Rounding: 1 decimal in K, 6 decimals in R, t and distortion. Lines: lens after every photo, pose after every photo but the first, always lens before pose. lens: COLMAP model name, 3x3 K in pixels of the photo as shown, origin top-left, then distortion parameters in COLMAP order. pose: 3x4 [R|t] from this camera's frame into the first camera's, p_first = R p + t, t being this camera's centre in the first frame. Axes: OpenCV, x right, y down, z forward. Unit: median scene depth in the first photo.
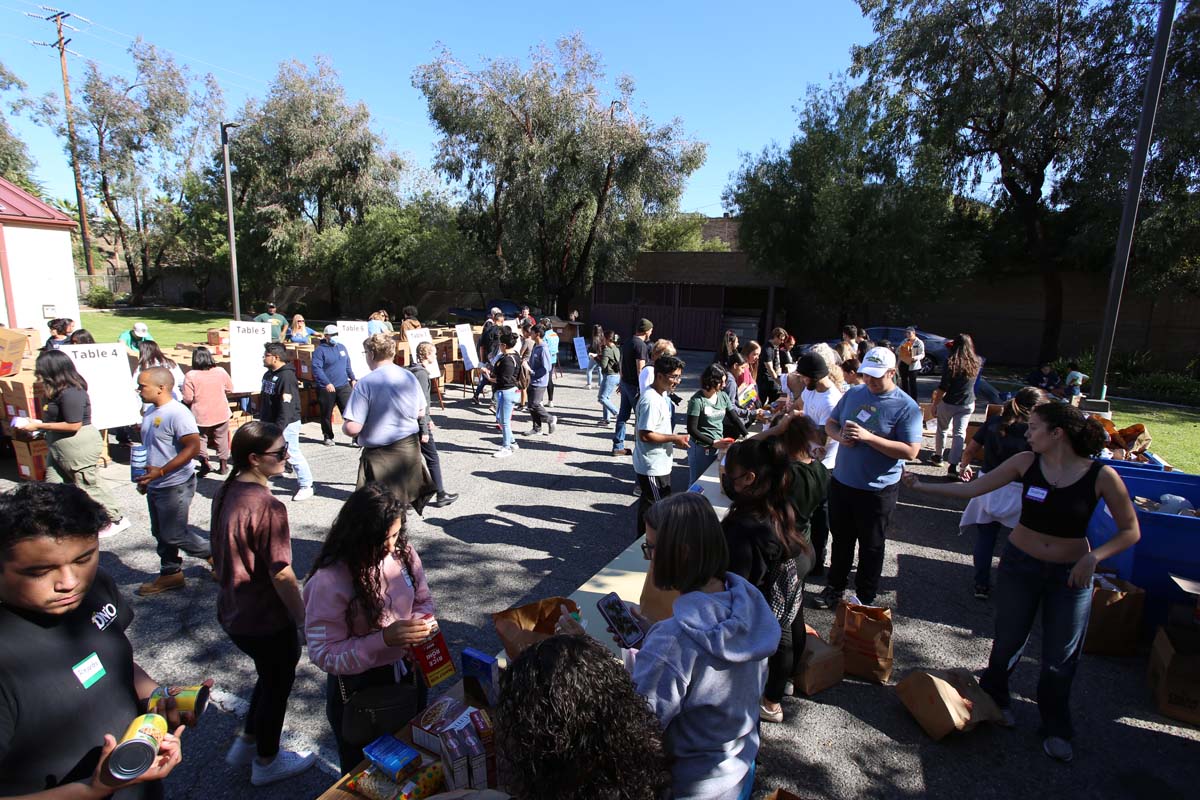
lens RADIAL K [[594.6, 0, 591.0], [0, 594.6, 402.6], [0, 0, 1]] dist [-0.062960, 0.026194]
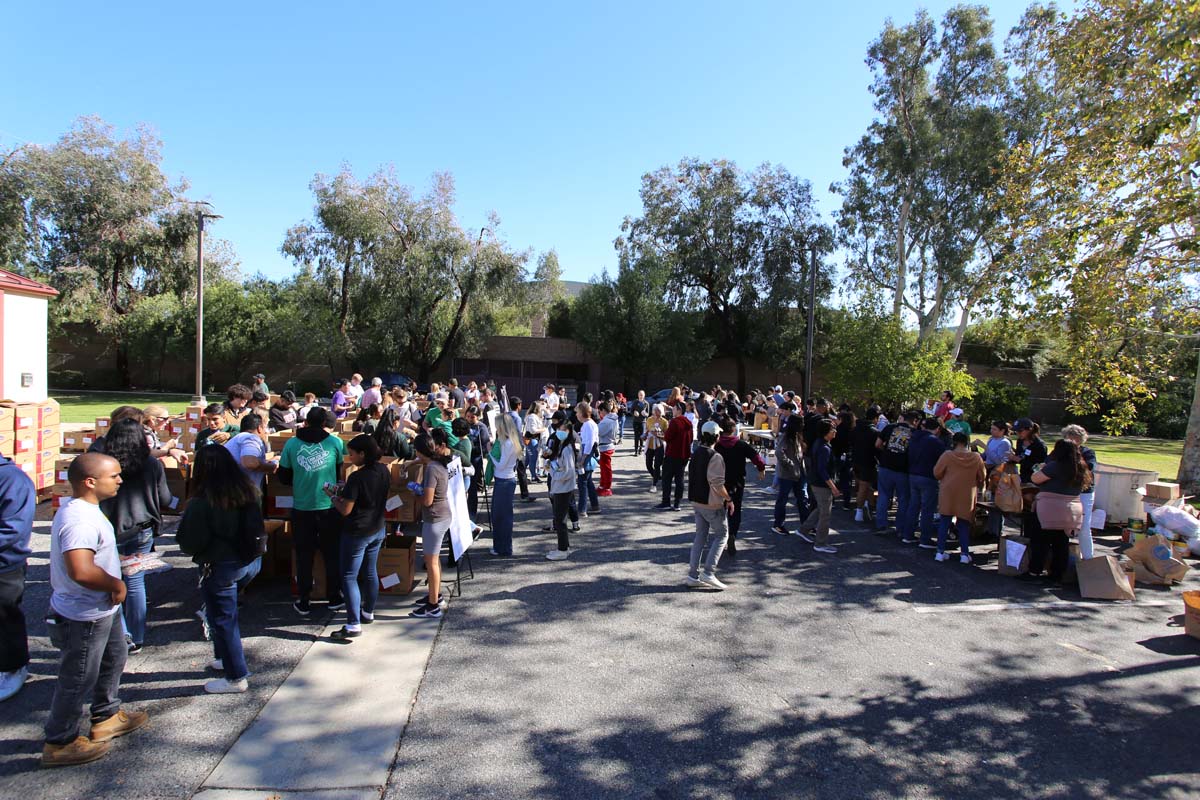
lens RADIAL K [[594.6, 0, 591.6], [0, 594.6, 398.0], [0, 0, 1]] dist [-0.062960, 0.026194]
pose [[0.837062, -0.018017, 0.546811, -0.457662], [0.085452, 0.991497, -0.098141, 0.030205], [-0.540393, 0.128877, 0.831484, -0.203608]]
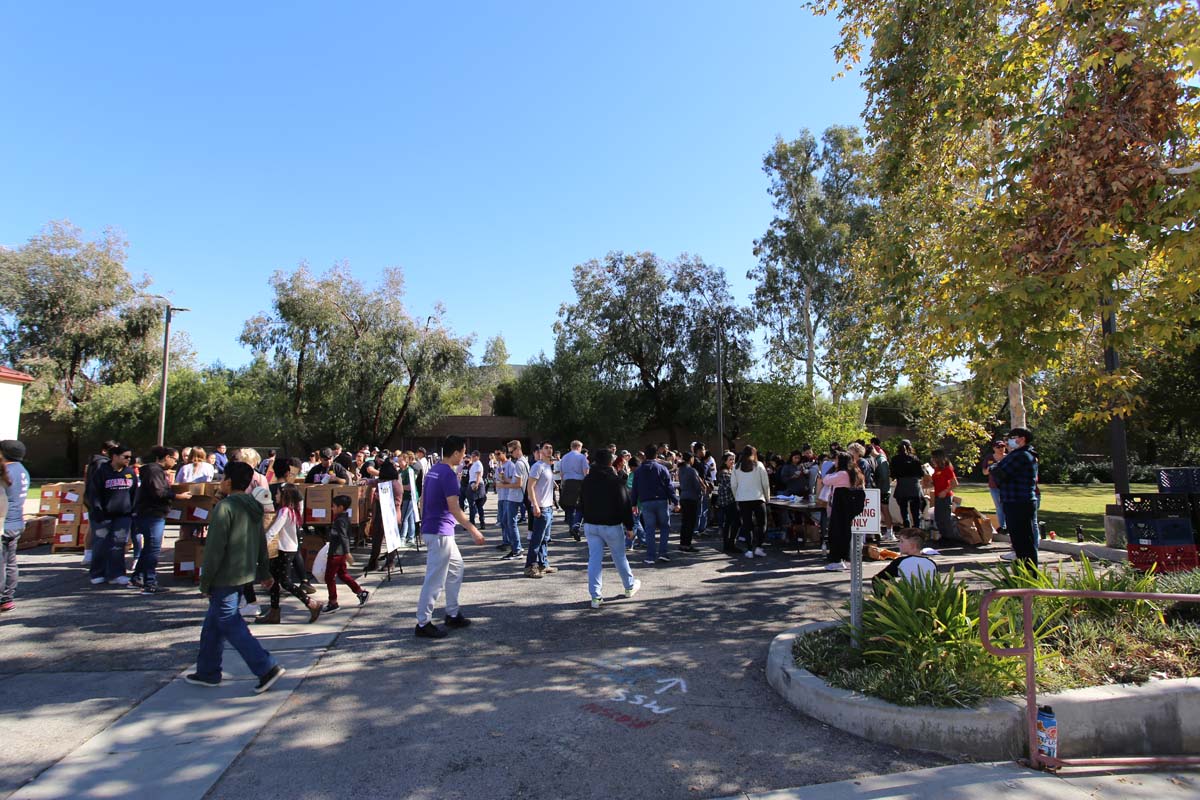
lens RADIAL K [[594.6, 0, 592.8], [0, 594.6, 399.9], [0, 0, 1]] dist [-0.062960, 0.026194]
pose [[0.795055, 0.031314, 0.605728, -0.485680], [0.132281, 0.965675, -0.223549, 0.075393], [-0.591937, 0.257860, 0.763622, -0.309244]]
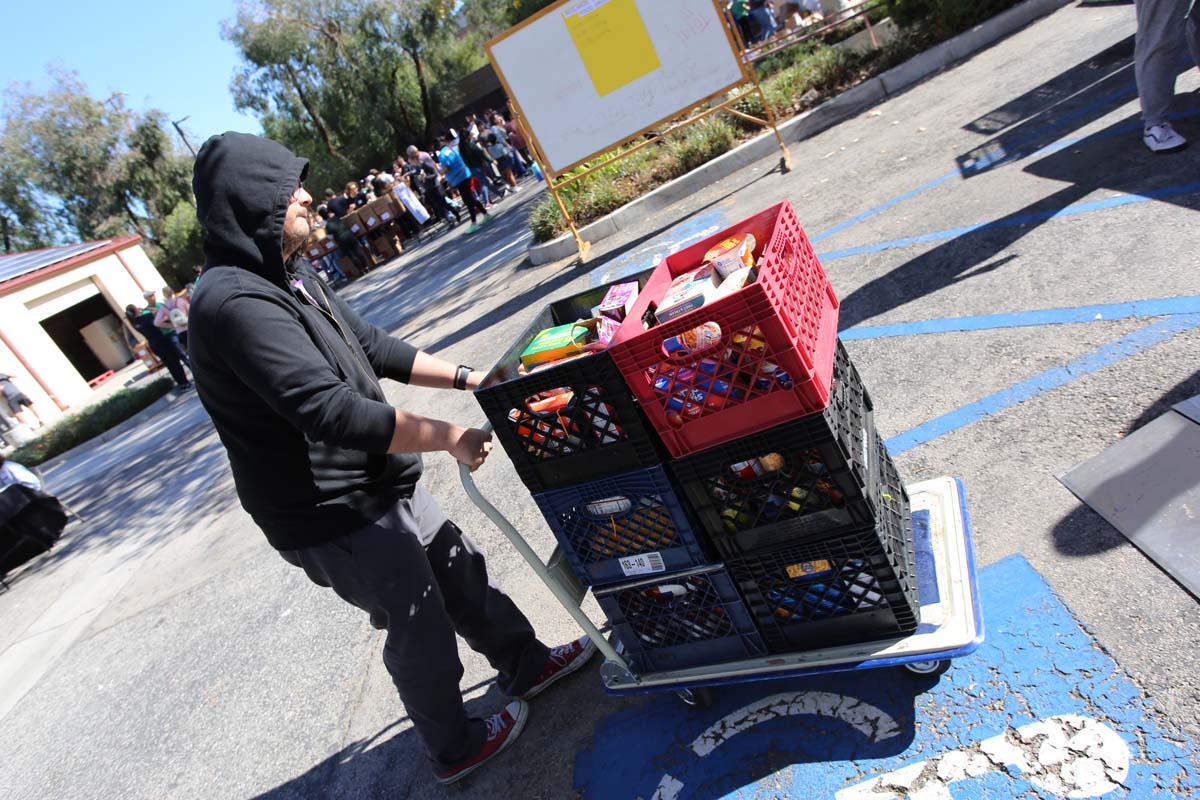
lens RADIAL K [[824.4, 0, 593.7], [0, 824.4, 403.3], [0, 0, 1]] dist [-0.010336, 0.003088]
pose [[0.778942, -0.570780, 0.259728, -0.545830], [0.544235, 0.821071, 0.172194, 0.161899], [-0.311540, 0.007224, 0.950205, -0.743041]]
